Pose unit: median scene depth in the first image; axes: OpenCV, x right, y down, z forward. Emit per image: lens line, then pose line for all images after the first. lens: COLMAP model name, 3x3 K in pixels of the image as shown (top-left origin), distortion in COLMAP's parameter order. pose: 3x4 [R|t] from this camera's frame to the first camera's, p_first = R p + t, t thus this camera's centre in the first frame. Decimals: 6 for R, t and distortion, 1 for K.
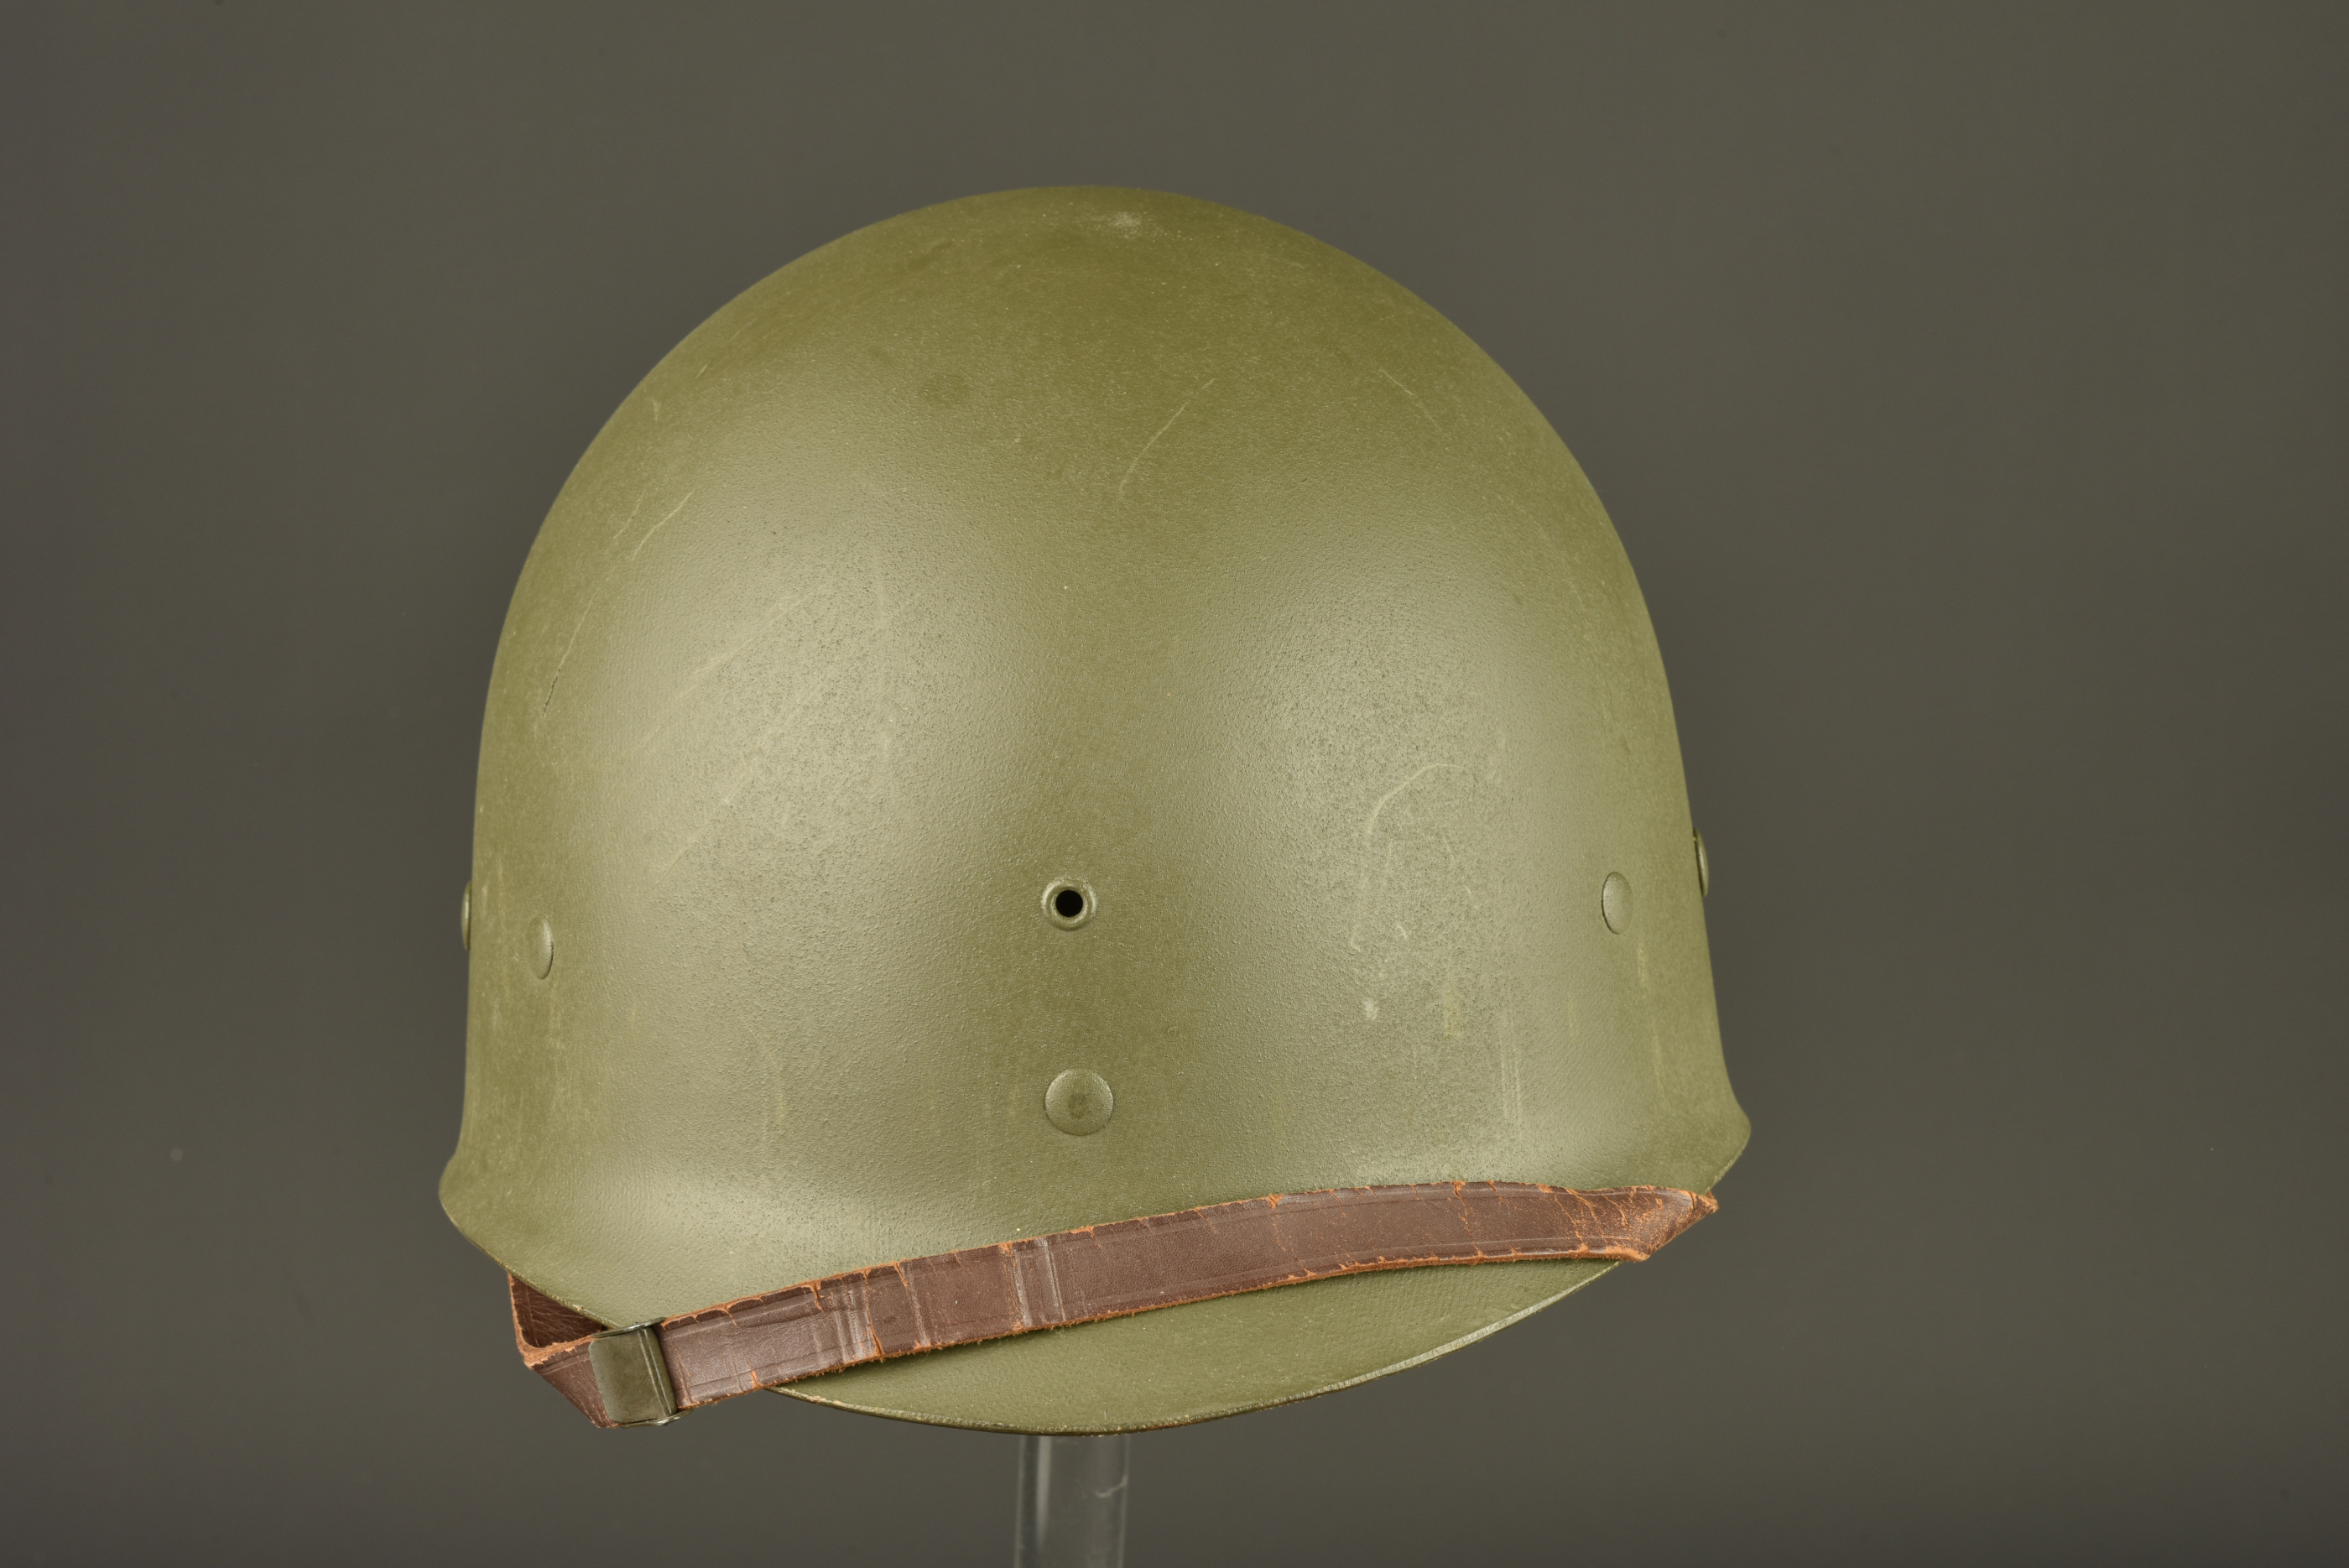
lens RADIAL K [[3763.5, 0, 1174.5], [0, 3763.5, 784.0], [0, 0, 1]] dist [-0.017631, 0.007755]
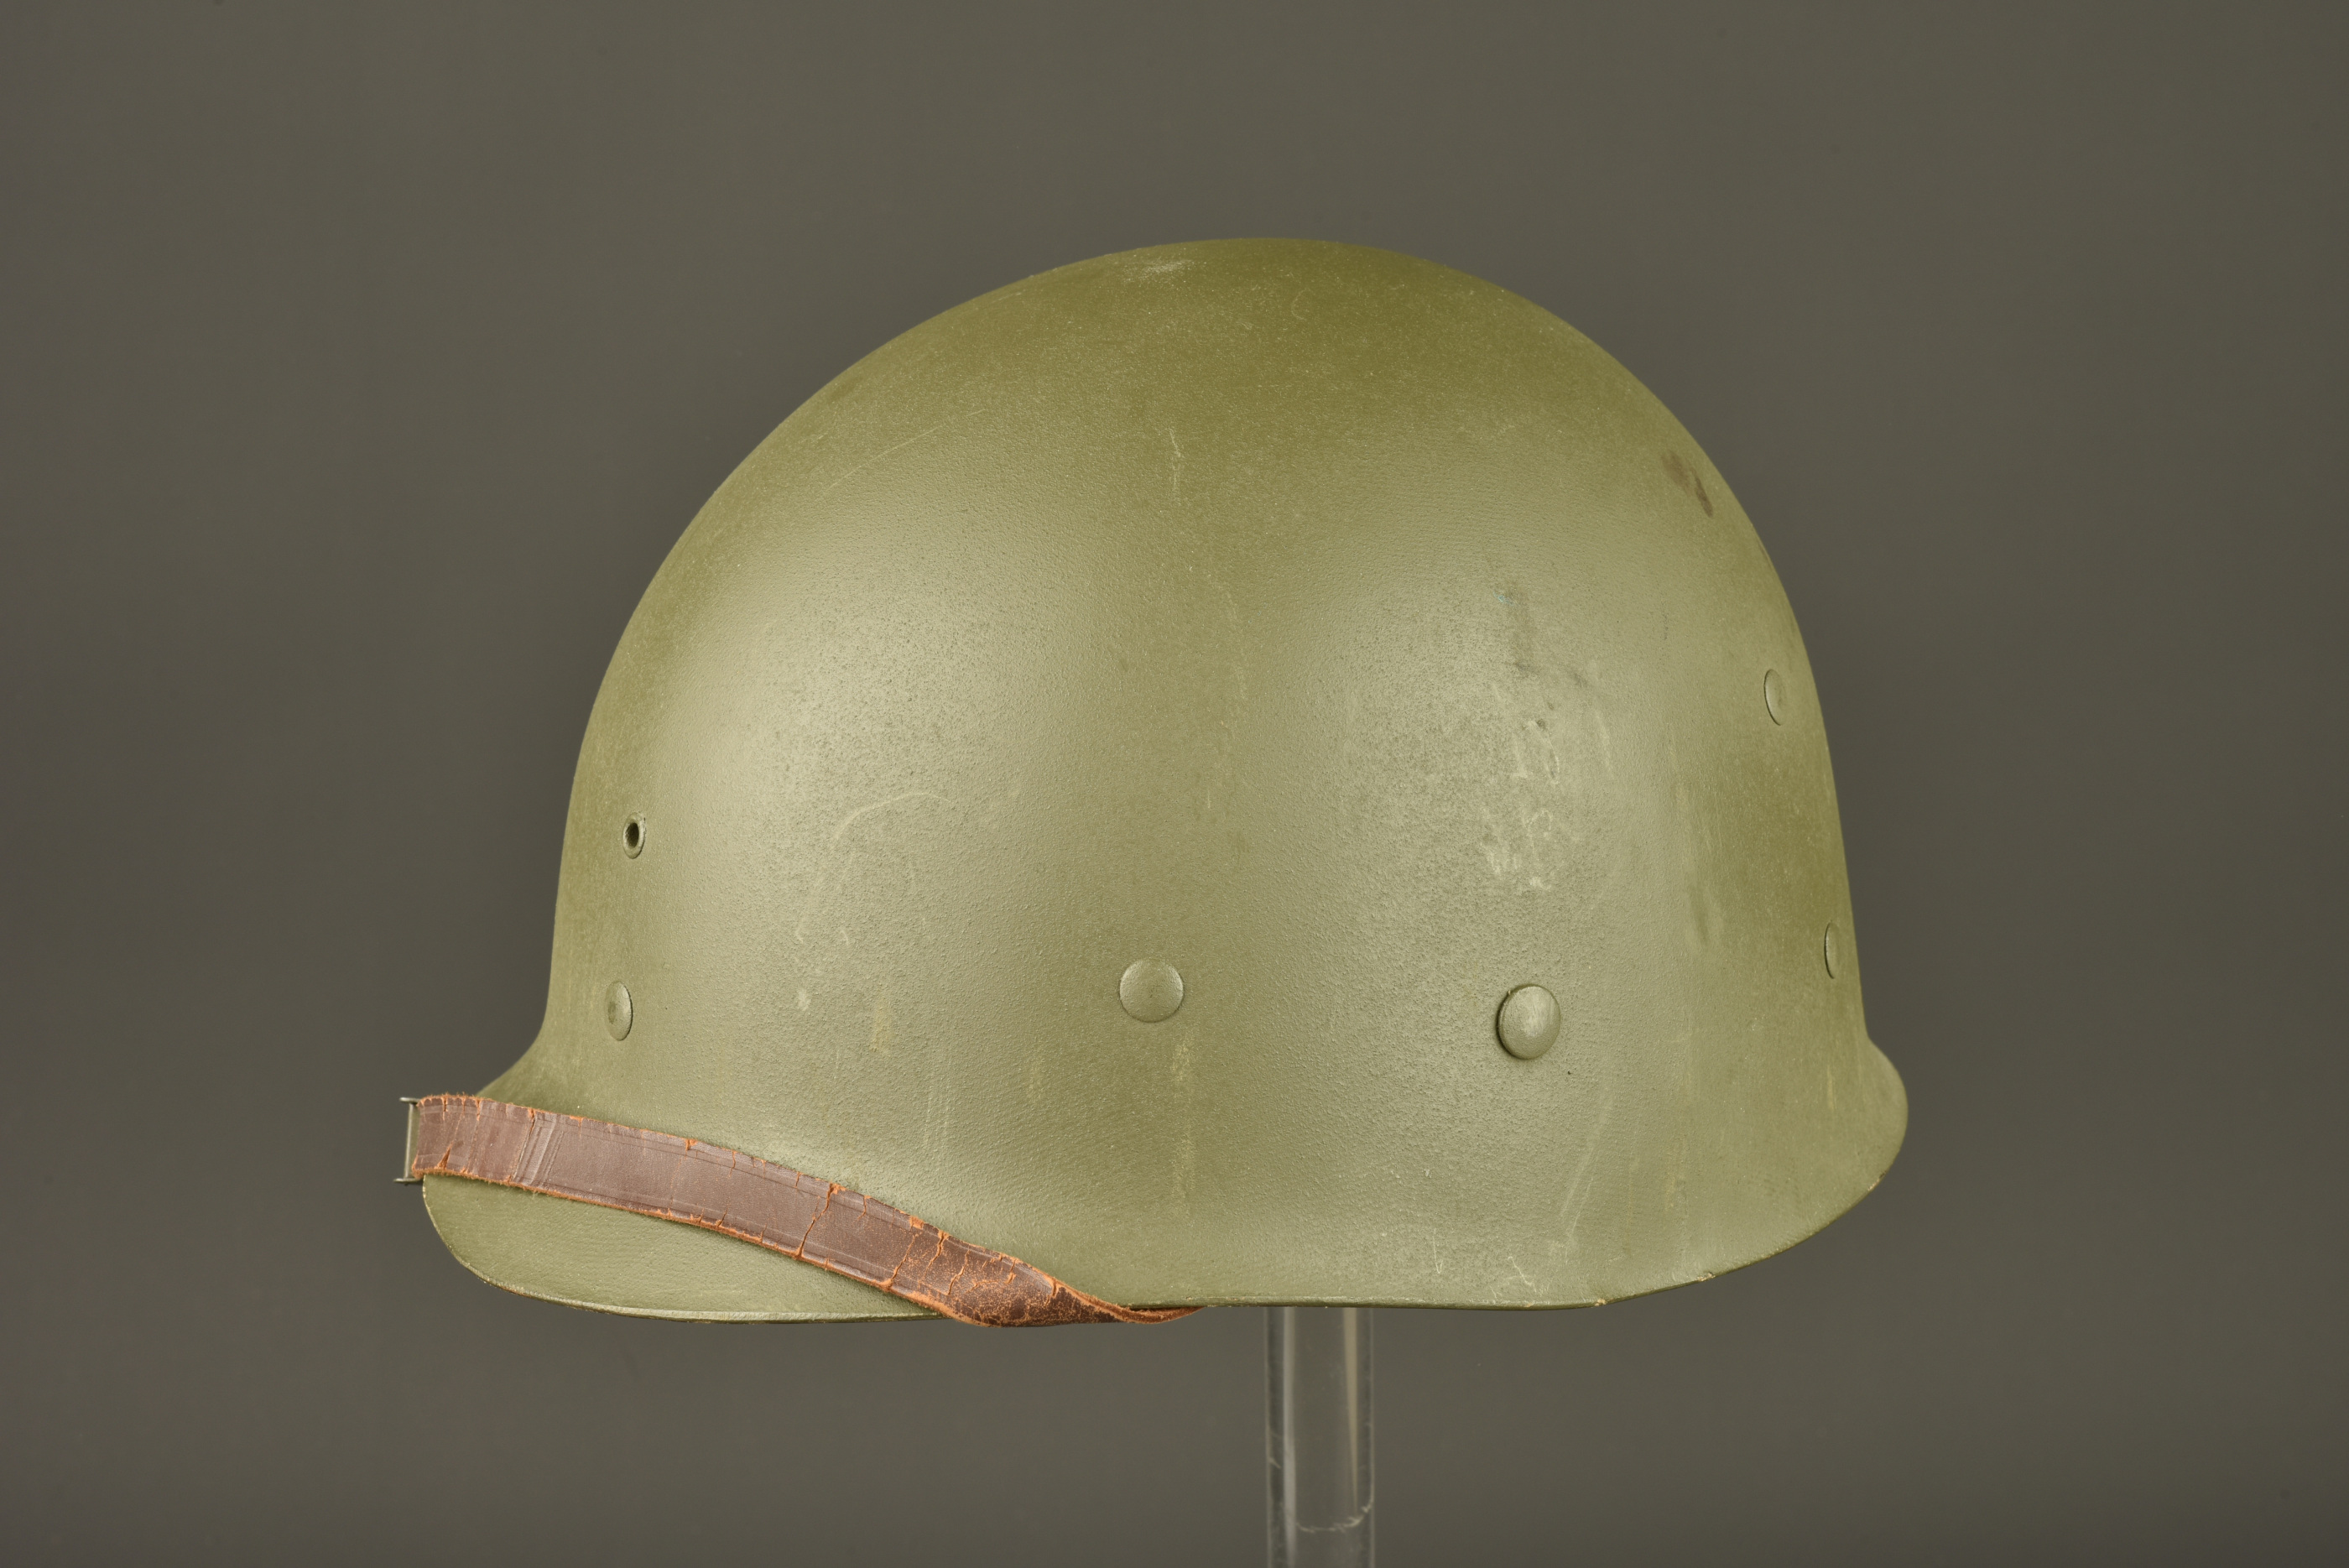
lens RADIAL K [[3763.5, 0, 1174.5], [0, 3763.5, 784.0], [0, 0, 1]] dist [-0.017631, 0.007755]
pose [[0.603556, 0.200734, -0.771638, 0.915135], [-0.215132, 0.972895, 0.084817, -0.110902], [0.767749, 0.114813, 0.630381, 0.403601]]
